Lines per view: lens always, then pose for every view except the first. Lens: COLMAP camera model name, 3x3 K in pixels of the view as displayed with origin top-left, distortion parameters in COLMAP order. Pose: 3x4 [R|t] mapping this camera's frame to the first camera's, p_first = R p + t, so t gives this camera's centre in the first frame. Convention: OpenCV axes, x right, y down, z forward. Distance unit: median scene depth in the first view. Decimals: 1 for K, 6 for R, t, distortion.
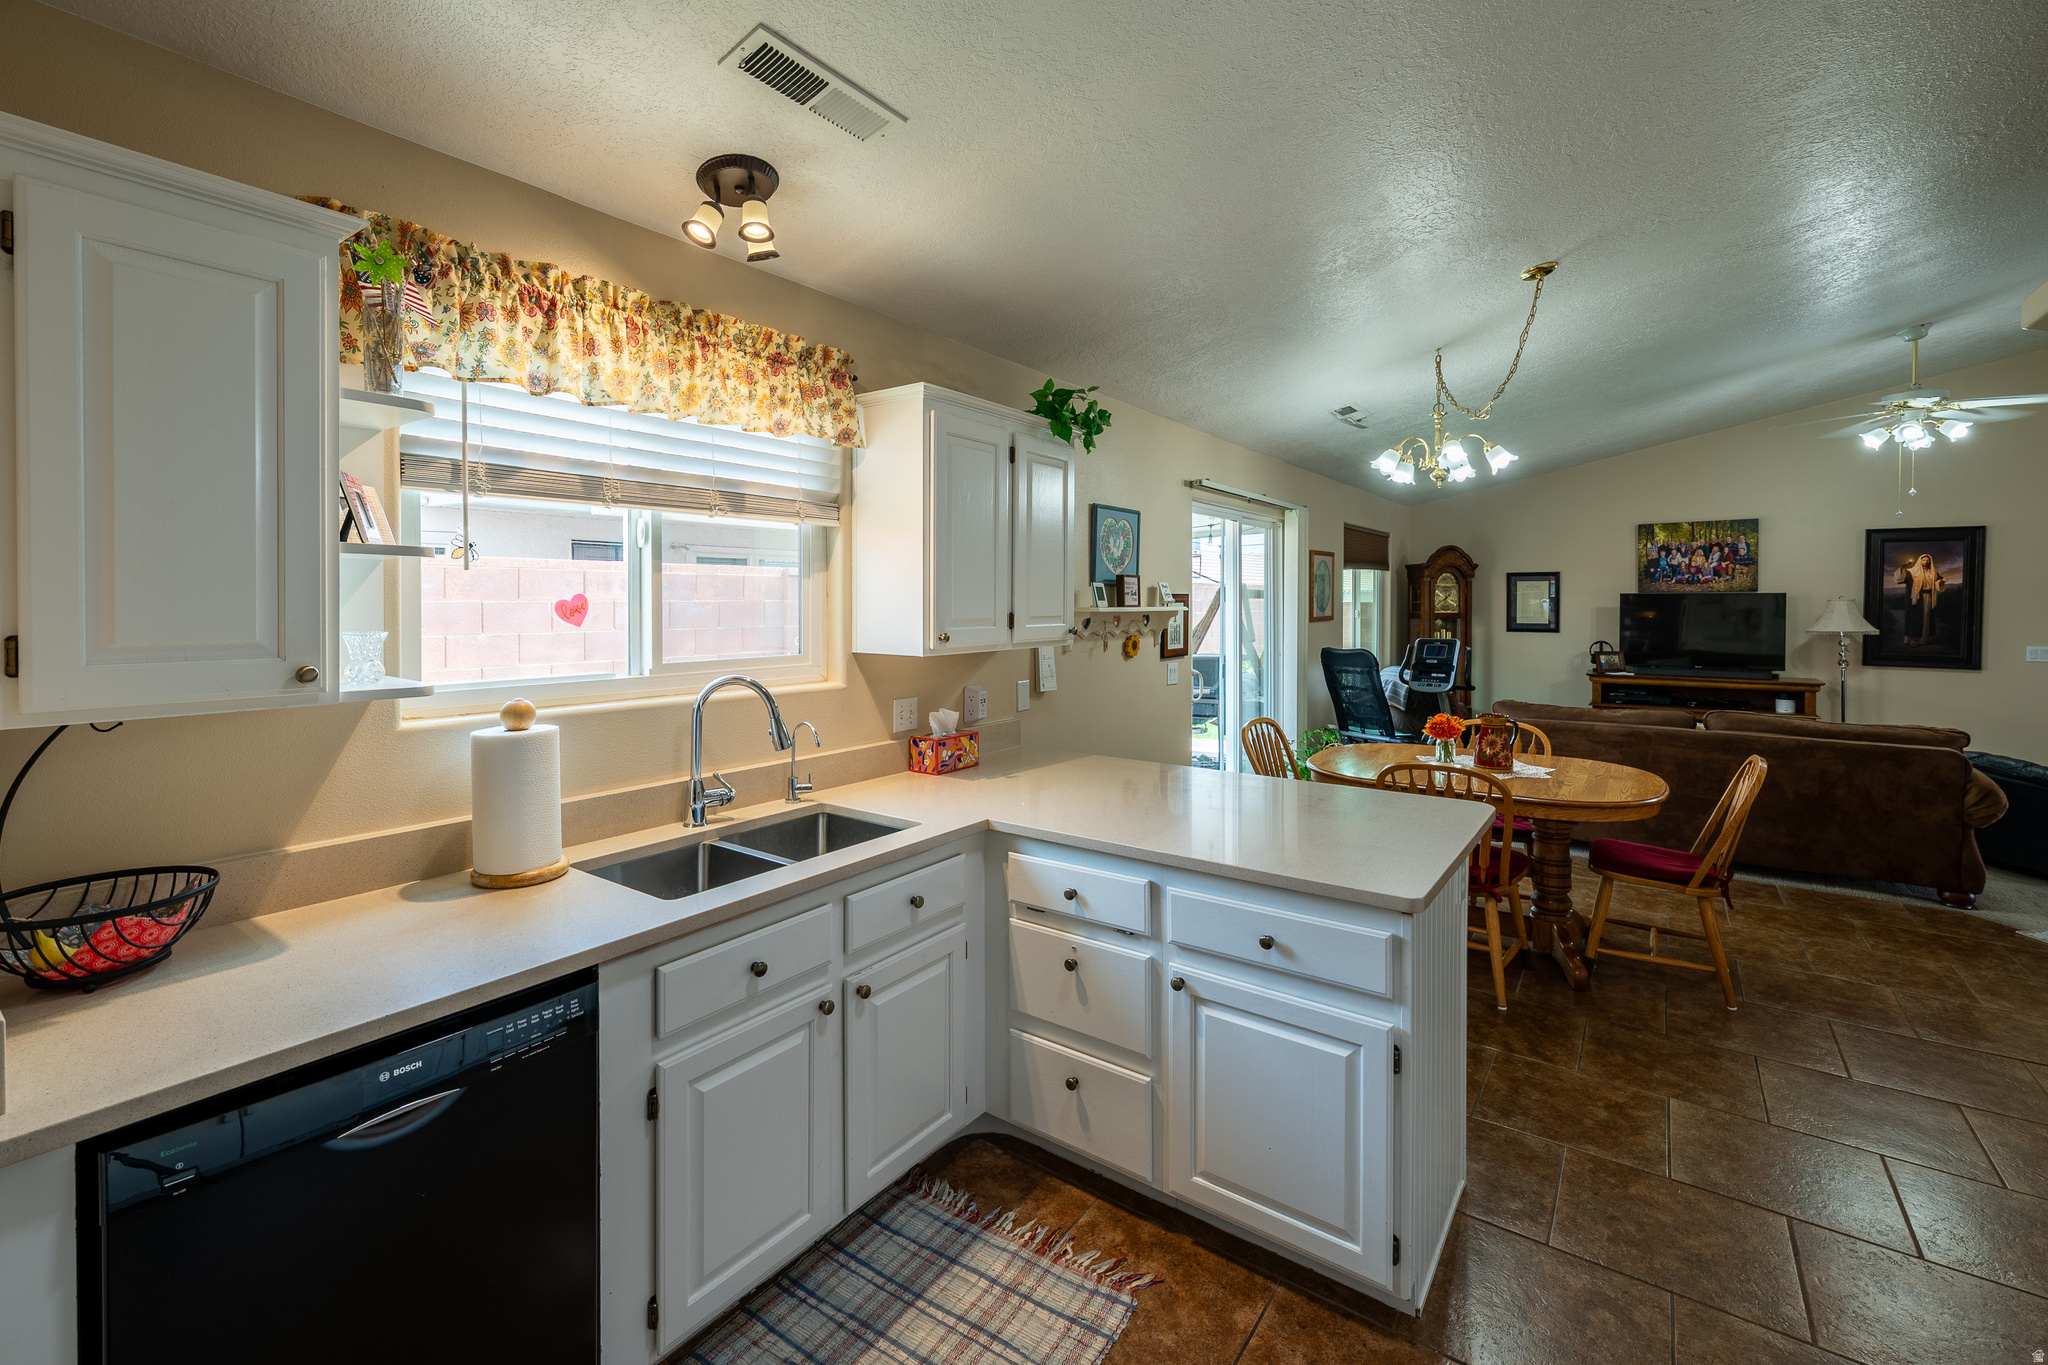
lens RADIAL K [[856.6, 0, 1066.0], [0, 856.6, 616.3], [0, 0, 1]] dist [0.008738, -0.002693]
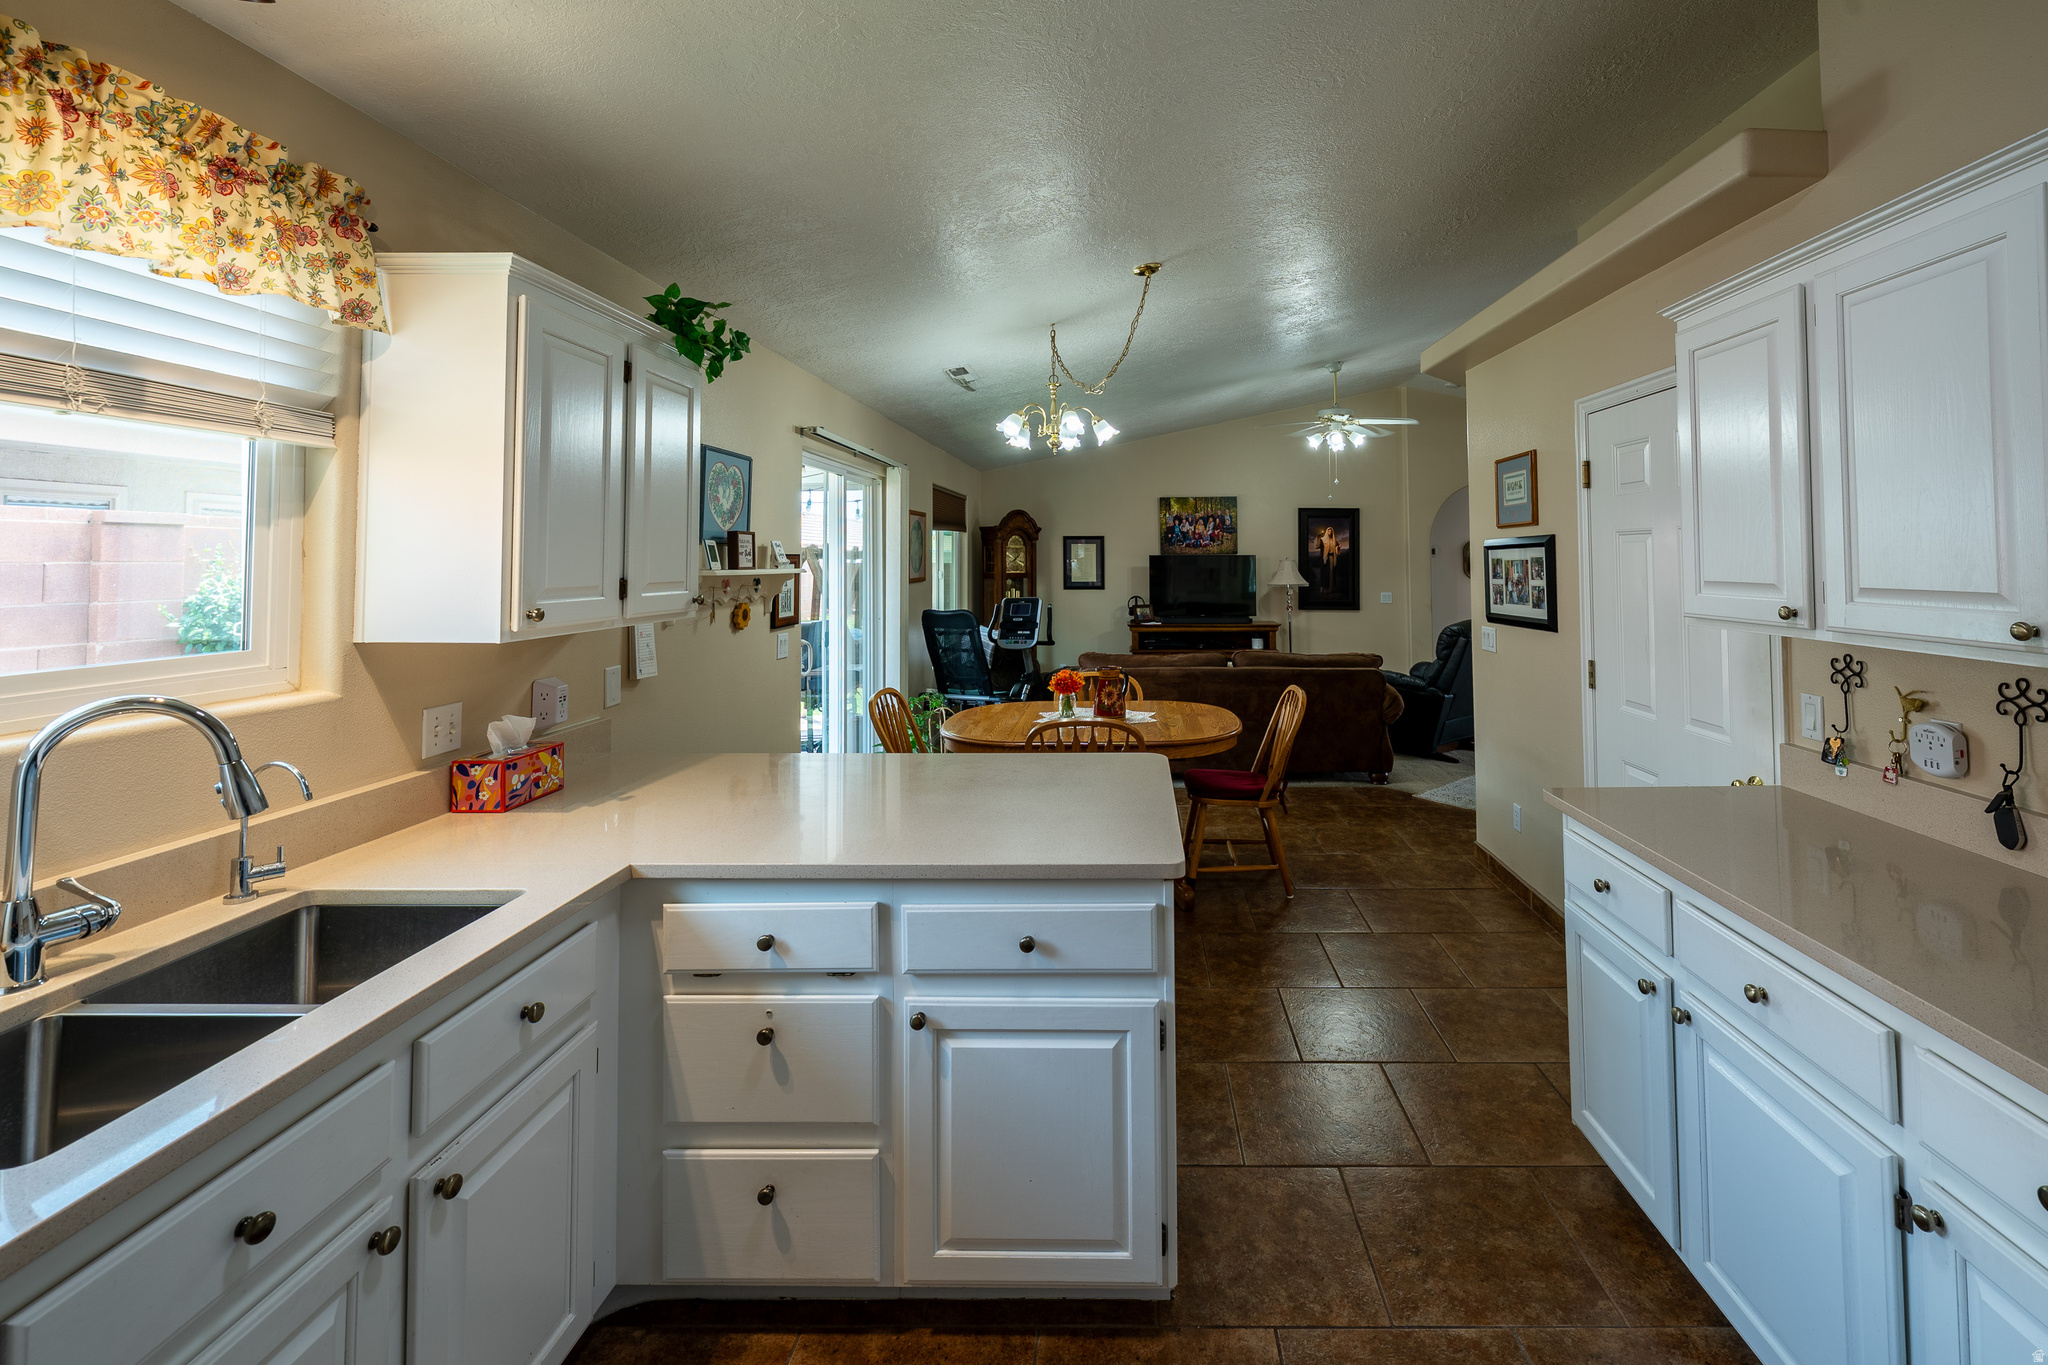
lens RADIAL K [[856.6, 0, 1107.2], [0, 856.6, 536.9], [0, 0, 1]] dist [0.008738, -0.002693]
pose [[0.827782, 0.014492, 0.560862, -0.120751], [0.012095, 0.998973, -0.043665, -0.002028], [-0.560919, 0.042929, 0.826757, 0.115718]]
